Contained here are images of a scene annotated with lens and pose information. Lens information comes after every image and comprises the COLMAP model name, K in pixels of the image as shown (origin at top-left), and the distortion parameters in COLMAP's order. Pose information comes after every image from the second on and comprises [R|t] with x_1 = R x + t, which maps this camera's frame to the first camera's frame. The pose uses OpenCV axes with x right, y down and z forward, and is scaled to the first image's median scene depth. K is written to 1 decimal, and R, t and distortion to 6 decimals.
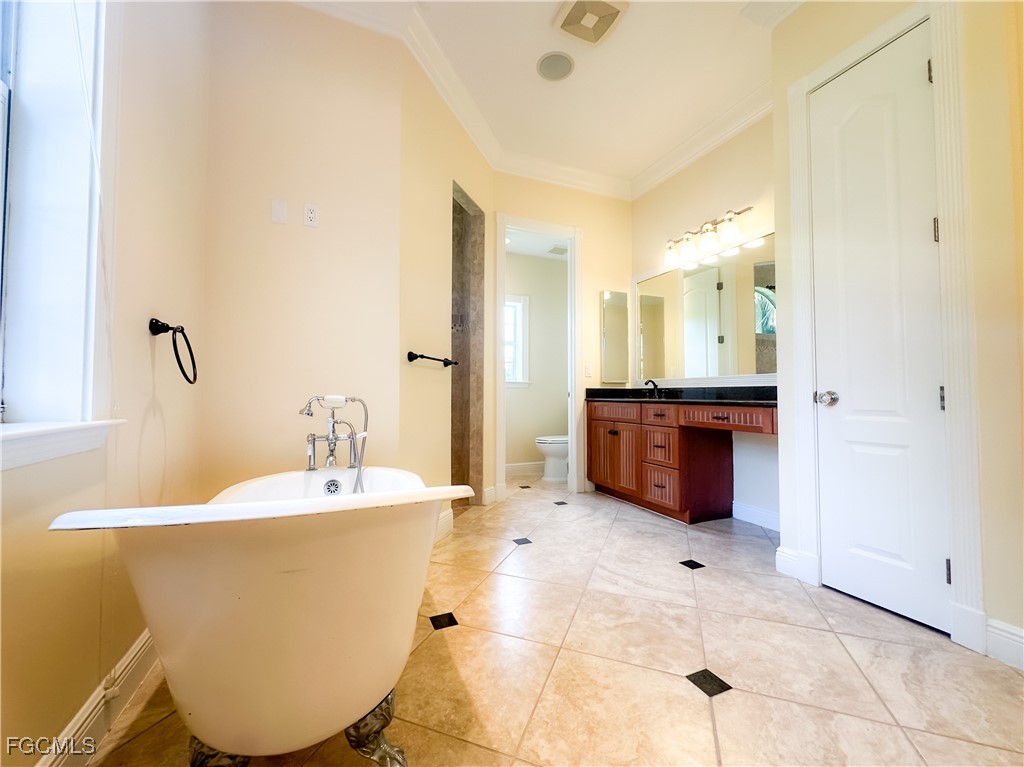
lens RADIAL K [[413.2, 0, 511.1], [0, 413.2, 380.7], [0, 0, 1]] dist [-0.000776, 0.000715]
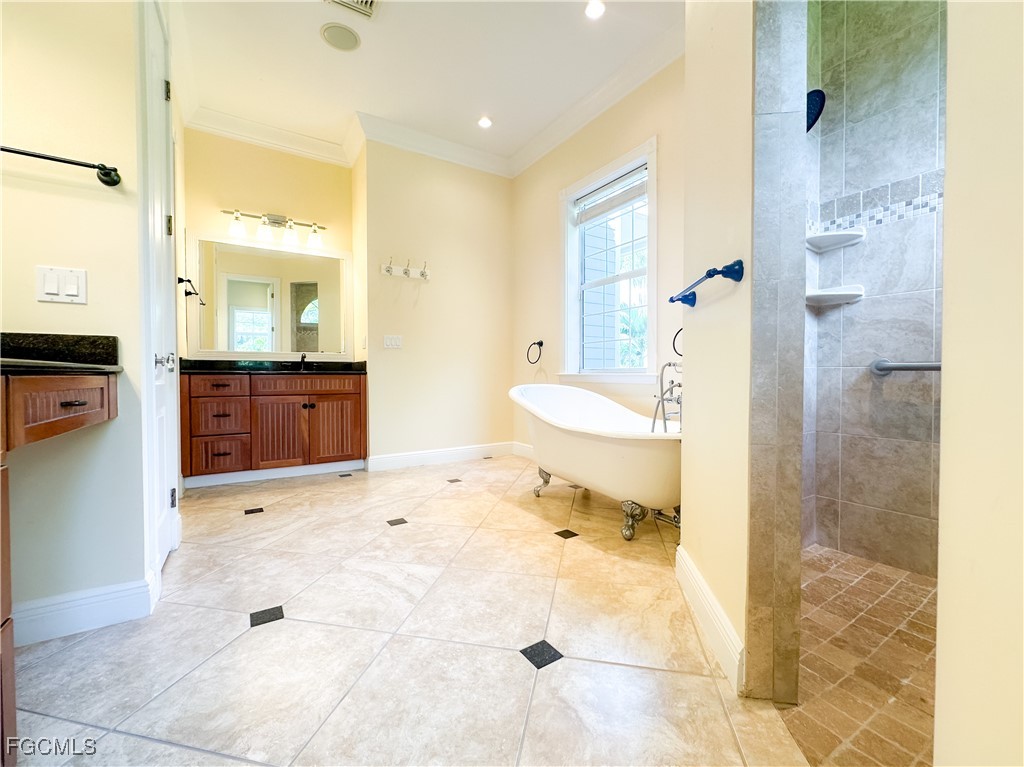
lens RADIAL K [[413.2, 0, 511.1], [0, 413.2, 380.7], [0, 0, 1]] dist [-0.000776, 0.000715]
pose [[-0.987865, 0.003615, -0.155273, 0.127234], [0.005932, 0.999878, -0.014461, 0.069664], [0.155202, -0.015206, -0.987766, 1.372728]]
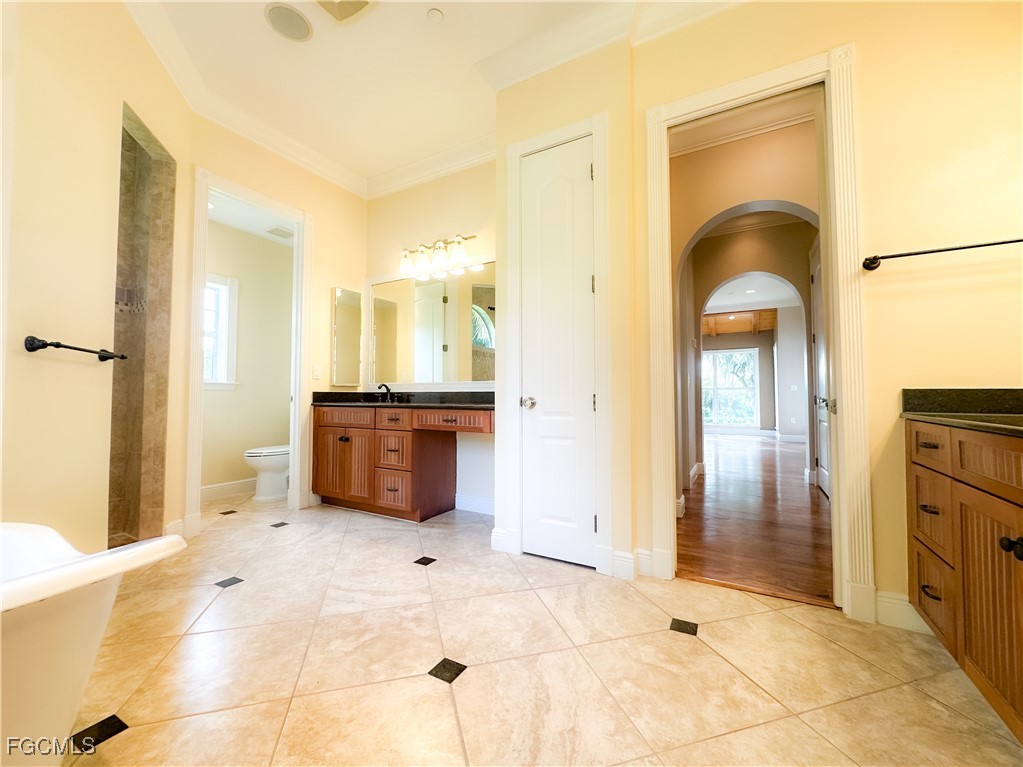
lens RADIAL K [[412.8, 0, 510.6], [0, 412.8, 380.7], [0, 0, 1]] dist [-0.000776, 0.000715]
pose [[0.797306, 0.022050, 0.603173, -0.027295], [-0.019976, 0.999749, -0.010142, -0.007555], [-0.603245, -0.003963, 0.797546, 0.022987]]
